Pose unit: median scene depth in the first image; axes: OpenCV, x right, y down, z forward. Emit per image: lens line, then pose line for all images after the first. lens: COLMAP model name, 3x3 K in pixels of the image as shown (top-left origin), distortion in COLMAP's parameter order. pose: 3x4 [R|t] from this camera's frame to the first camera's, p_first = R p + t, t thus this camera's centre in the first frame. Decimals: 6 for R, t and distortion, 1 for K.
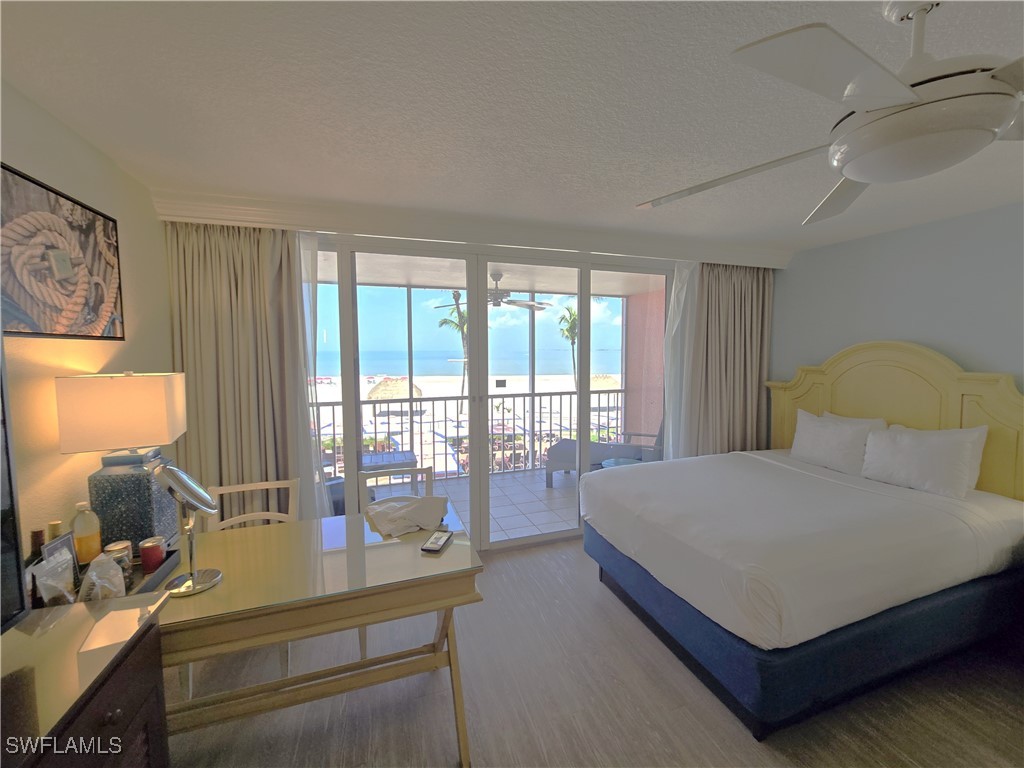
lens RADIAL K [[409.4, 0, 522.0], [0, 409.4, 381.2], [0, 0, 1]] dist [-0.001375, 0.001229]
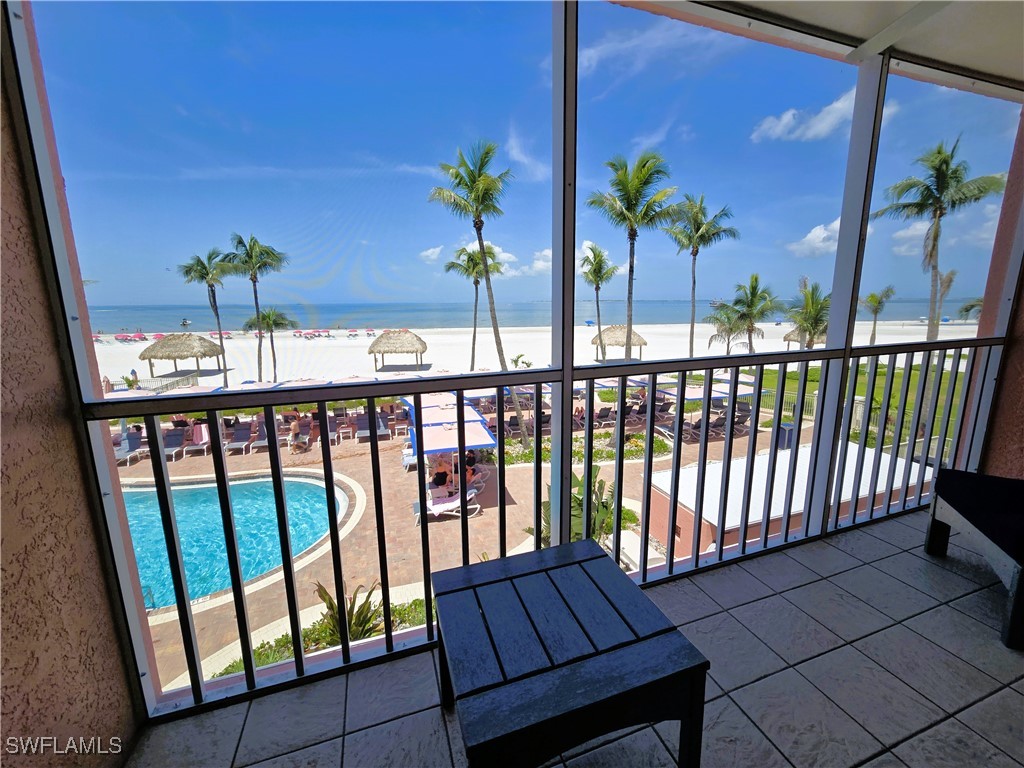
lens RADIAL K [[409.4, 0, 522.9], [0, 409.4, 376.6], [0, 0, 1]] dist [-0.001375, 0.001229]
pose [[0.999974, -0.007148, 0.001006, -0.429613], [0.007001, 0.994282, 0.106558, 0.020206], [-0.001762, -0.106548, 0.994306, 0.979462]]
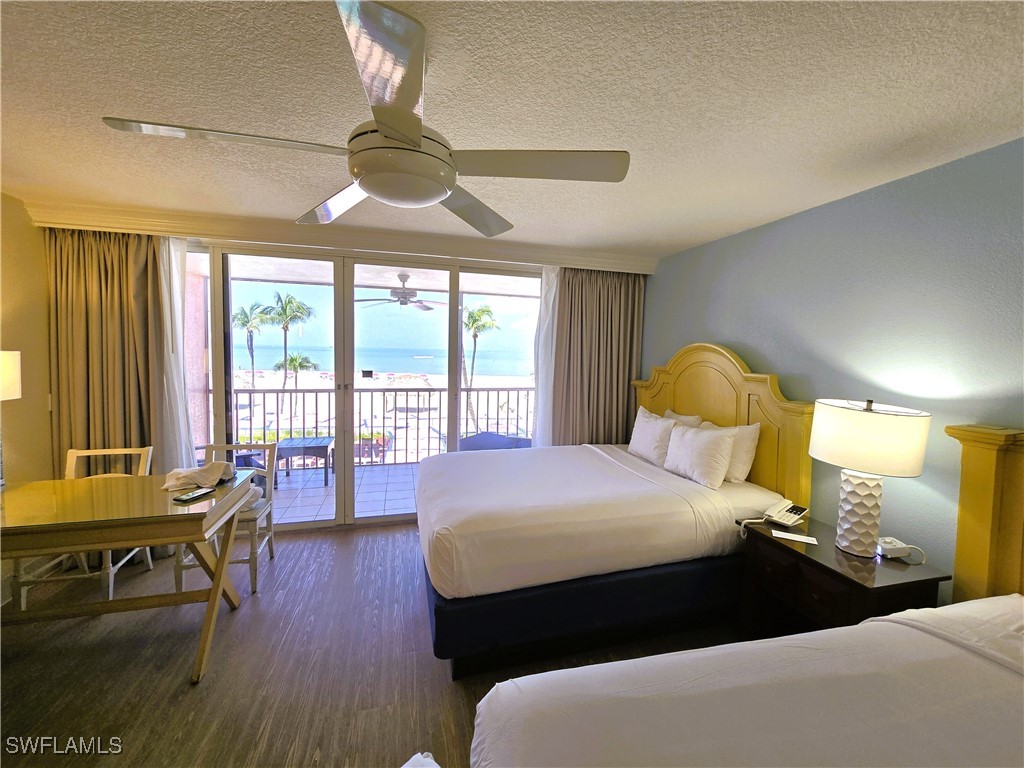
lens RADIAL K [[409.4, 0, 516.5], [0, 409.4, 377.6], [0, 0, 1]] dist [-0.001375, 0.001229]
pose [[0.997566, 0.030987, -0.062467, 0.384747], [-0.031695, 0.999444, -0.010377, 0.014210], [0.062111, 0.012331, 0.997993, -0.074744]]
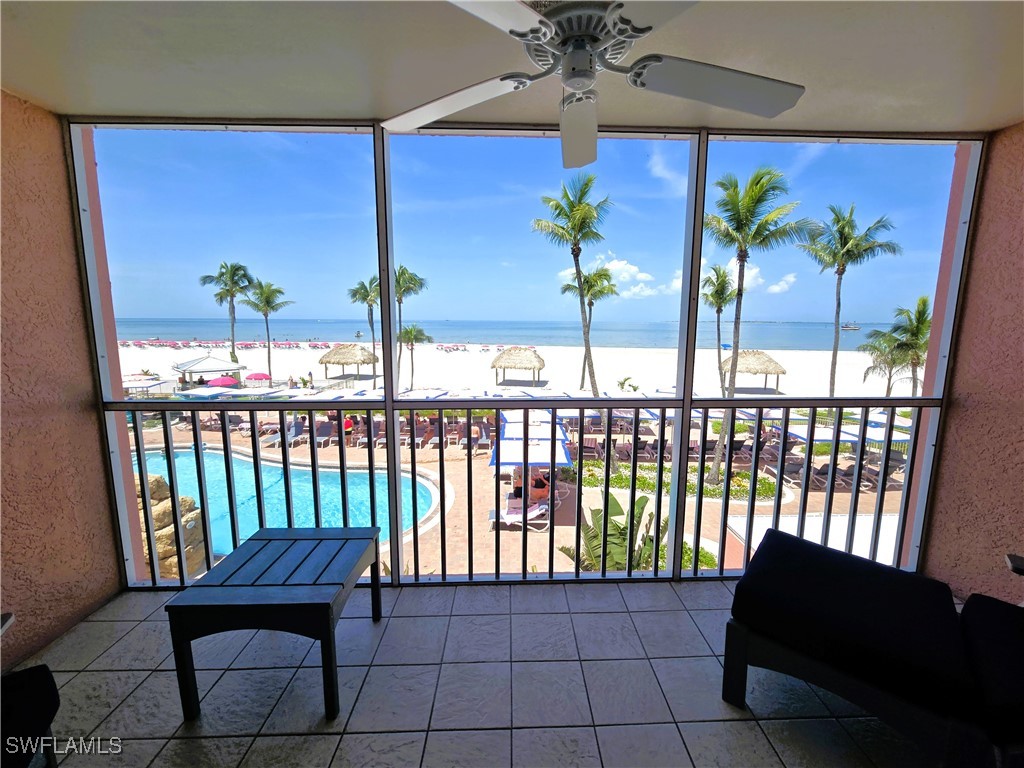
lens RADIAL K [[409.4, 0, 526.5], [0, 409.4, 377.7], [0, 0, 1]] dist [-0.001375, 0.001229]
pose [[0.955865, 0.049497, -0.289605, -0.012161], [-0.031111, 0.997217, 0.067753, -0.021578], [0.292153, -0.055753, 0.954745, 0.906852]]
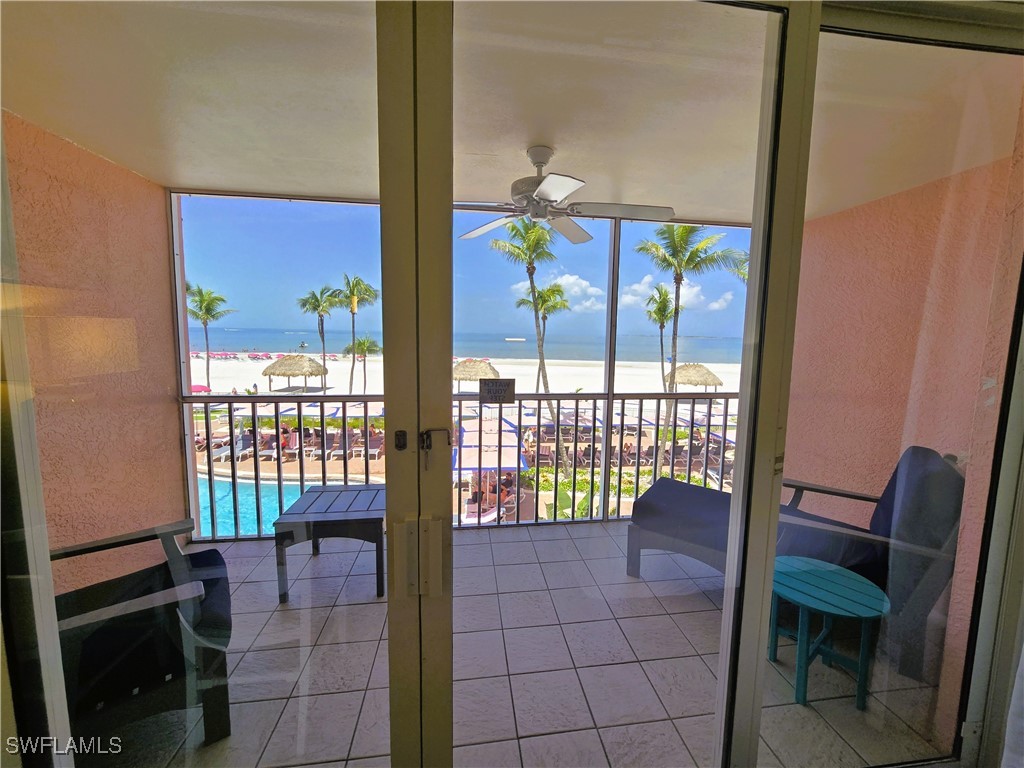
lens RADIAL K [[409.4, 0, 527.3], [0, 409.4, 377.7], [0, 0, 1]] dist [-0.001375, 0.001229]
pose [[0.982666, 0.041608, -0.180654, 0.023667], [-0.036068, 0.998776, 0.033849, -0.013763], [0.181842, -0.026746, 0.982964, 0.639741]]
